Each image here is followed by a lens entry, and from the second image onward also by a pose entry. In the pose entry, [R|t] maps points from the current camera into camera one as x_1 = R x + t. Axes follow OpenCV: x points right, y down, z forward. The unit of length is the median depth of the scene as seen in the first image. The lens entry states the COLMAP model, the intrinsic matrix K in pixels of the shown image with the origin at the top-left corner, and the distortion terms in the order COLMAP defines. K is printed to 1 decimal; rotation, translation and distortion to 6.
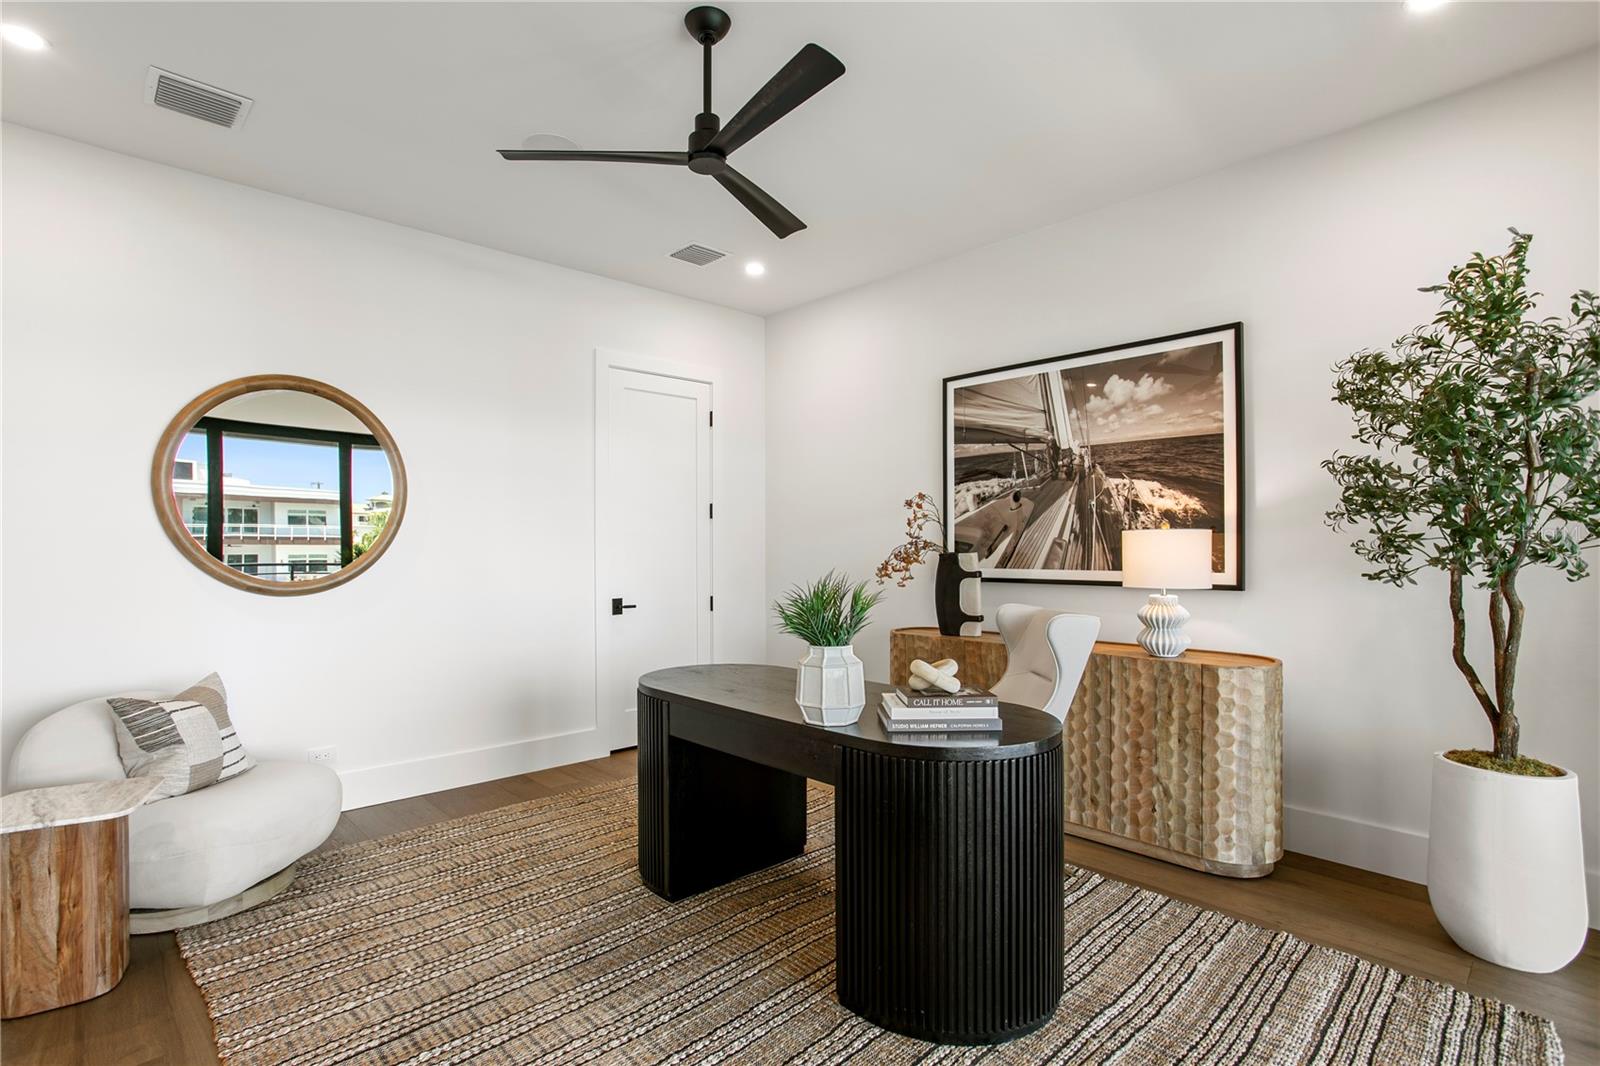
lens RADIAL K [[759.2, 0, 800.0], [0, 759.2, 533.0], [0, 0, 1]] dist [-0.029799, 0.000758]
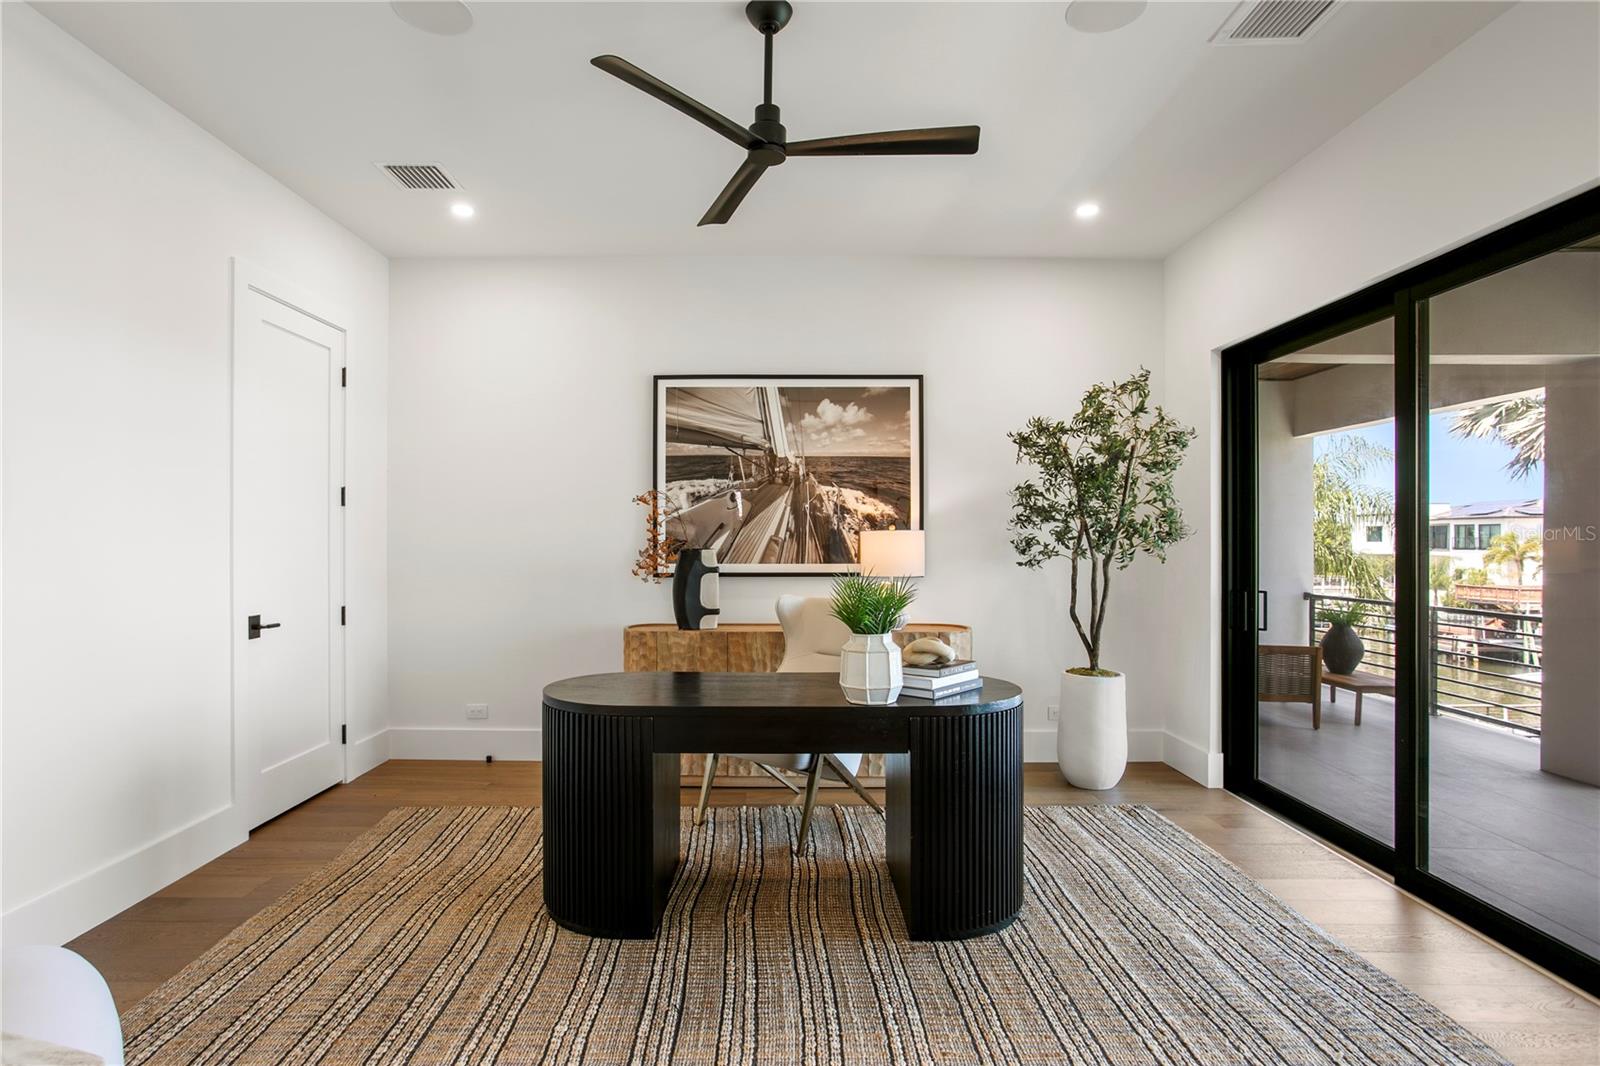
lens RADIAL K [[793.3, 0, 800.0], [0, 793.3, 533.0], [0, 0, 1]] dist [-0.041963, 0.000720]
pose [[0.692707, 0.009636, 0.721154, -0.488597], [-0.013816, 0.999905, -0.000089, 0.002162], [-0.721086, -0.009902, 0.692774, 0.154108]]
